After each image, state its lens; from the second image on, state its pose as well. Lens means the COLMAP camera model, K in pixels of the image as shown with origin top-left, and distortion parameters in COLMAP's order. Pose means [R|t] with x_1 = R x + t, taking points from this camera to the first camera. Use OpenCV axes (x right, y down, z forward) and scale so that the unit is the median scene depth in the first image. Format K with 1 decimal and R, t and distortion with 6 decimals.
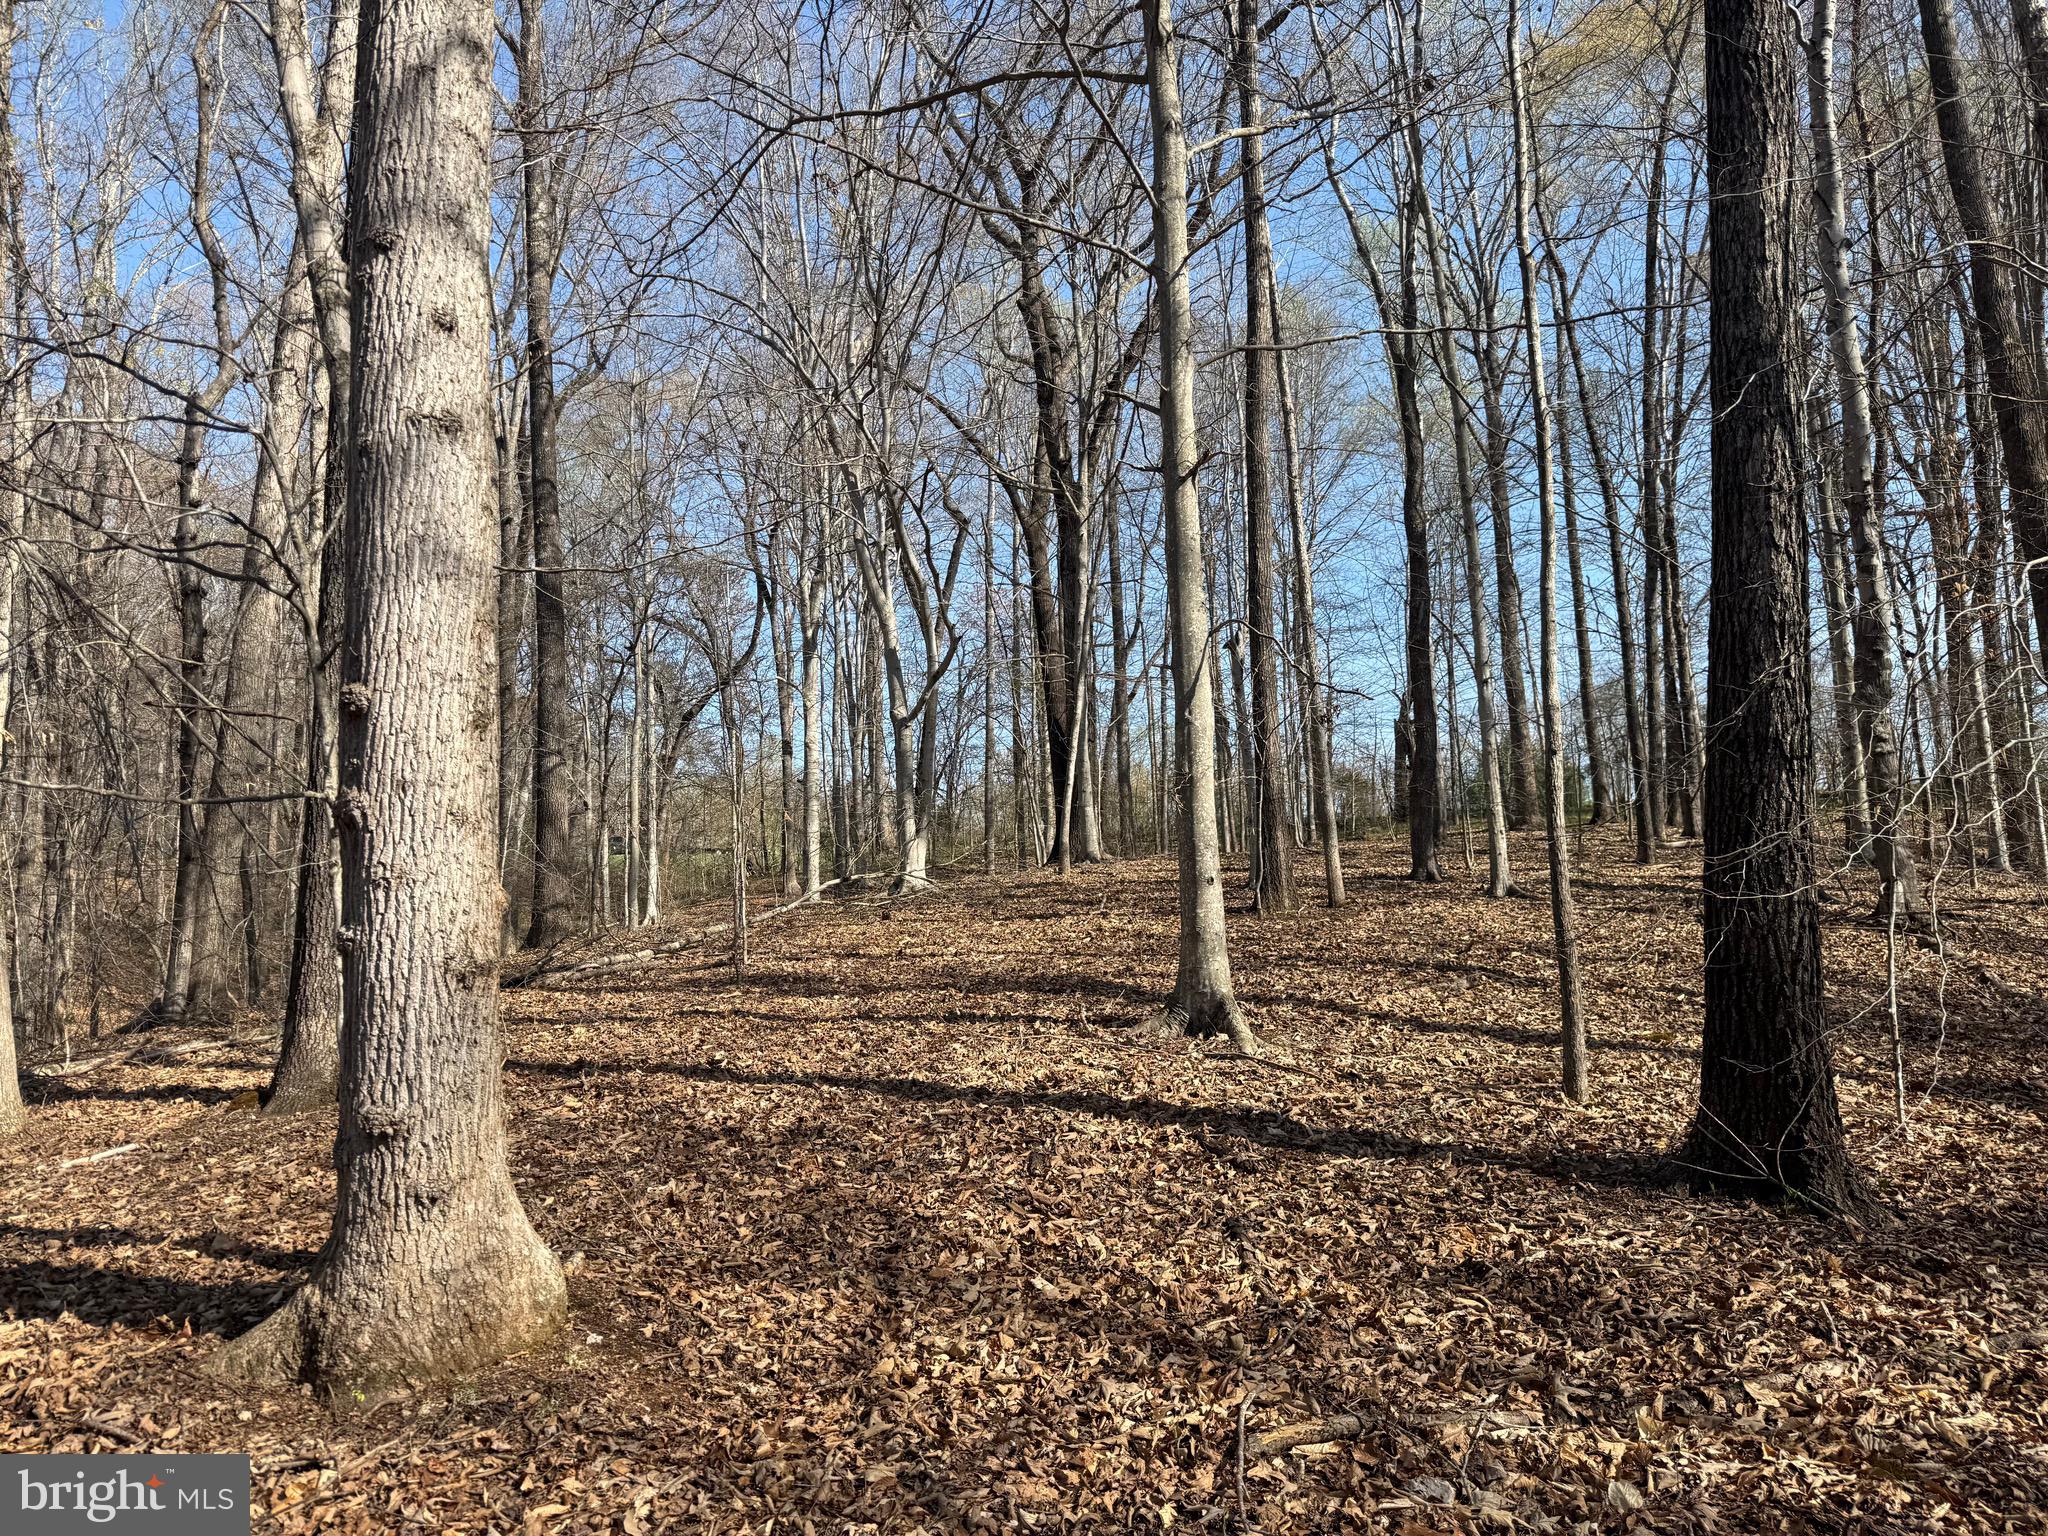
lens RADIAL K [[1425.4, 0, 1009.8], [0, 1425.4, 768.9], [0, 0, 1]] dist [0.058634, -0.081856]
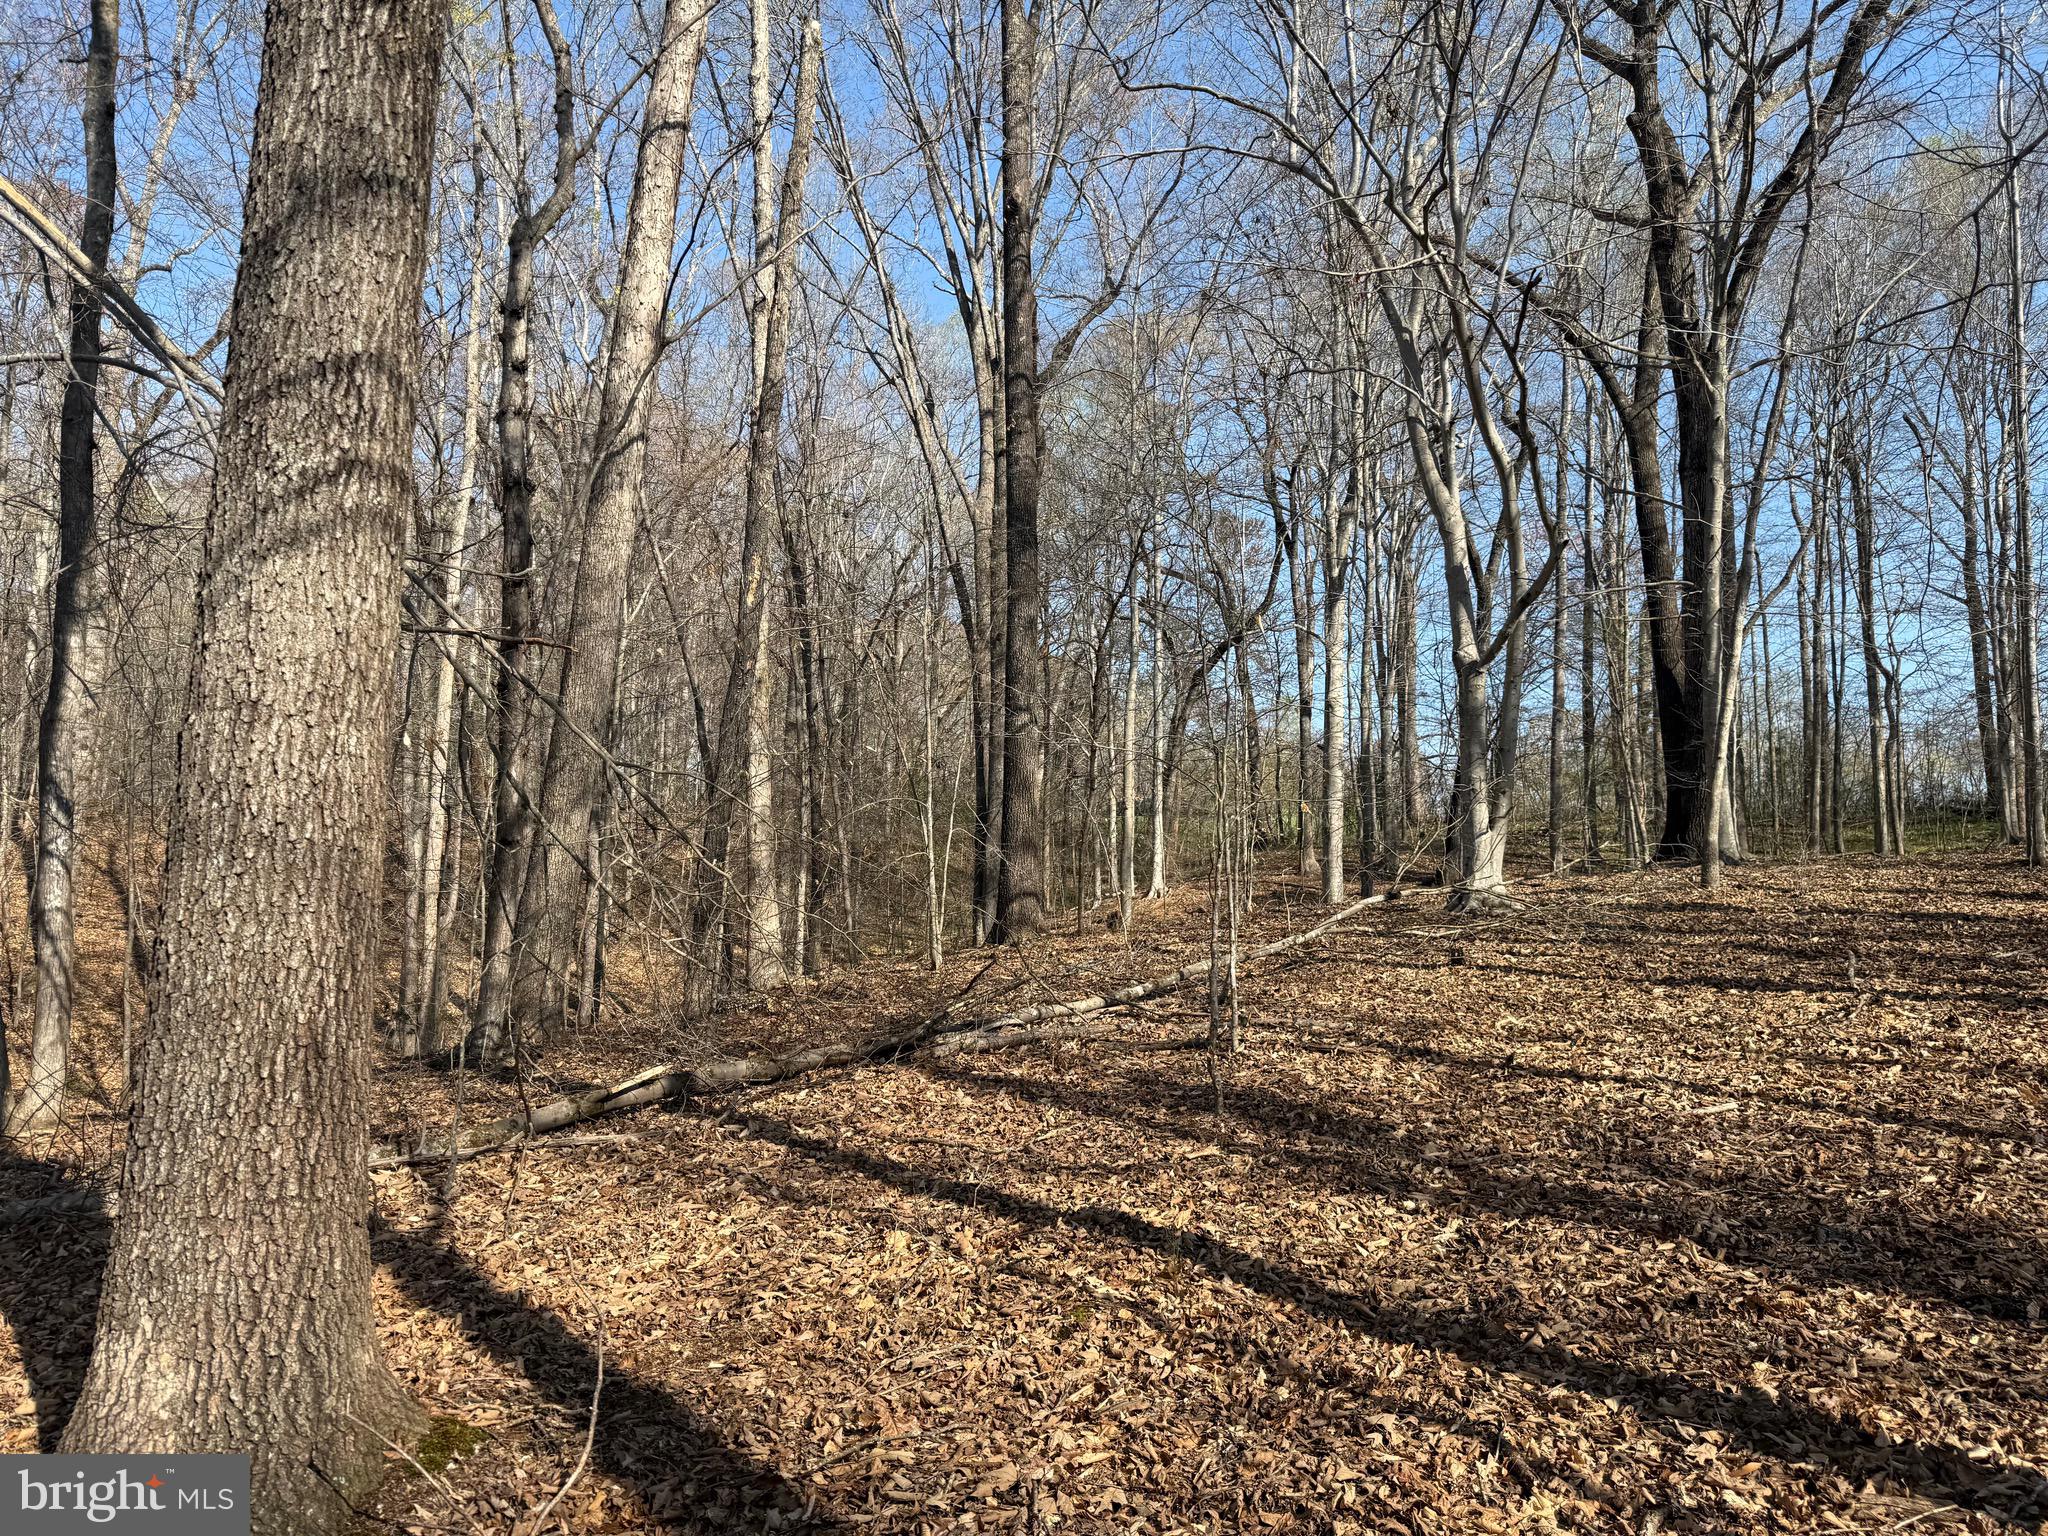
lens RADIAL K [[1425.4, 0, 1005.1], [0, 1425.4, 753.9], [0, 0, 1]] dist [0.058634, -0.081856]
pose [[0.935331, 0.017907, -0.353321, -0.020533], [-0.012541, 0.999769, 0.017473, 0.000399], [0.353552, -0.011912, 0.935339, 0.127952]]
